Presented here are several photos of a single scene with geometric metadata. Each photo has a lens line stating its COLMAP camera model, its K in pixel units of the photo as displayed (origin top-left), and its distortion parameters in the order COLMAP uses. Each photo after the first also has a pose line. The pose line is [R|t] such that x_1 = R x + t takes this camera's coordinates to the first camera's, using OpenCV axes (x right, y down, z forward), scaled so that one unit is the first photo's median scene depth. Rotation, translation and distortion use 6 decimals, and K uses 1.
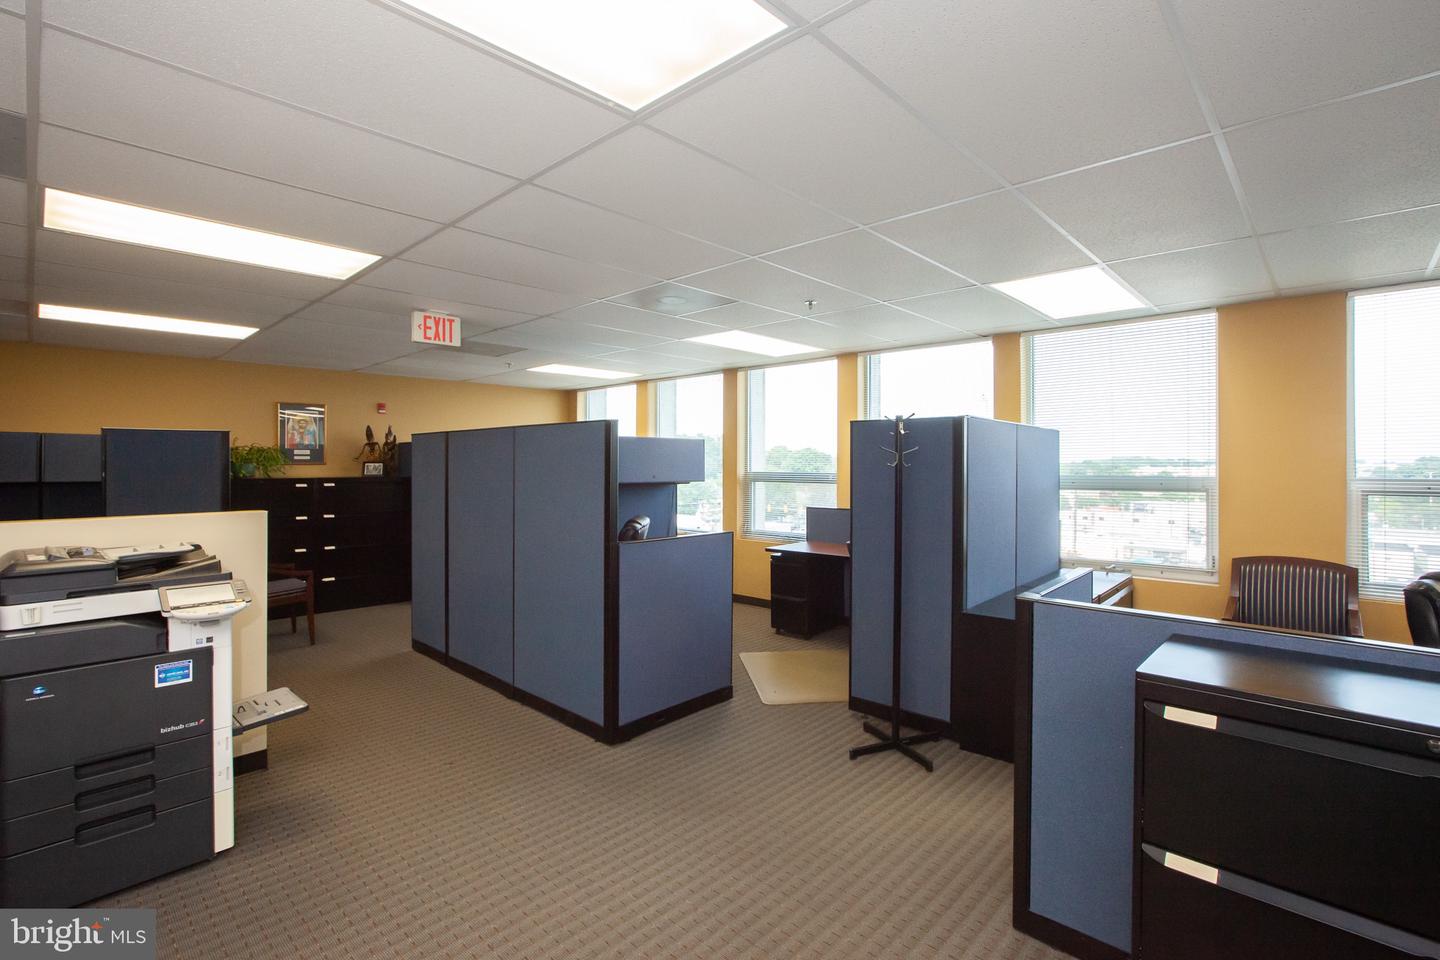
lens RADIAL K [[670.3, 0, 722.3], [0, 670.3, 461.5], [0, 0, 1]] dist [-0.044371, 0.015410]
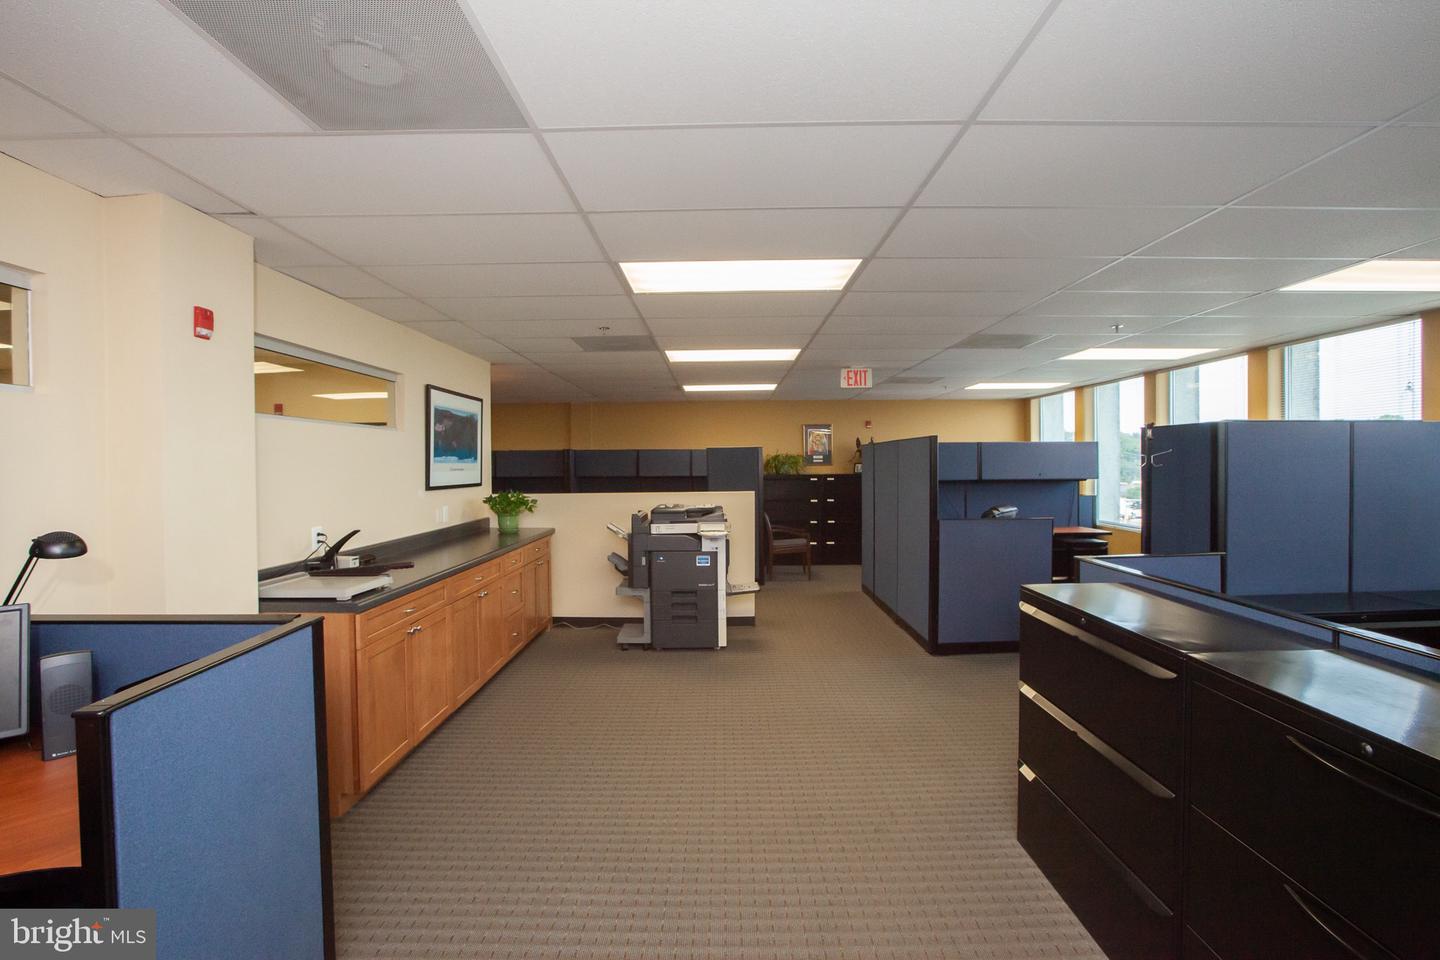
lens RADIAL K [[651.1, 0, 722.8], [0, 651.1, 473.8], [0, 0, 1]] dist [-0.068742, 0.027308]
pose [[0.685710, 0.005663, -0.727852, 0.472136], [0.010506, 0.999789, 0.017676, -0.007392], [0.727799, -0.019767, 0.685506, -0.271497]]
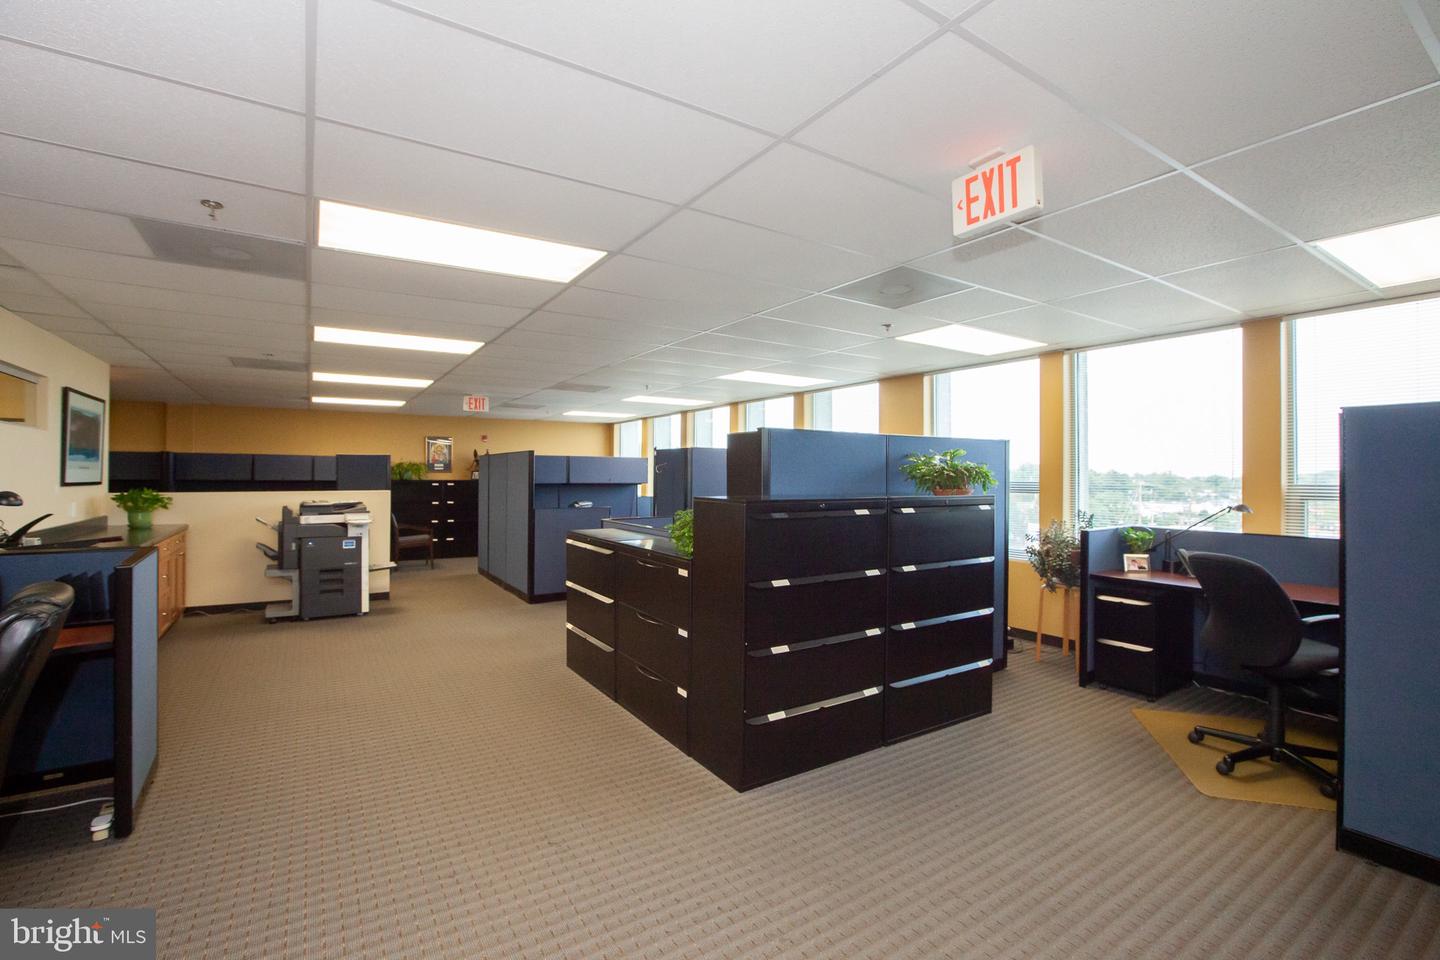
lens RADIAL K [[648.4, 0, 729.9], [0, 648.4, 469.6], [0, 0, 1]] dist [-0.073253, 0.026857]
pose [[0.974137, 0.002252, -0.225946, 0.778836], [-0.003835, 0.999971, -0.006568, 0.008521], [0.225924, 0.007264, 0.974118, -0.730377]]
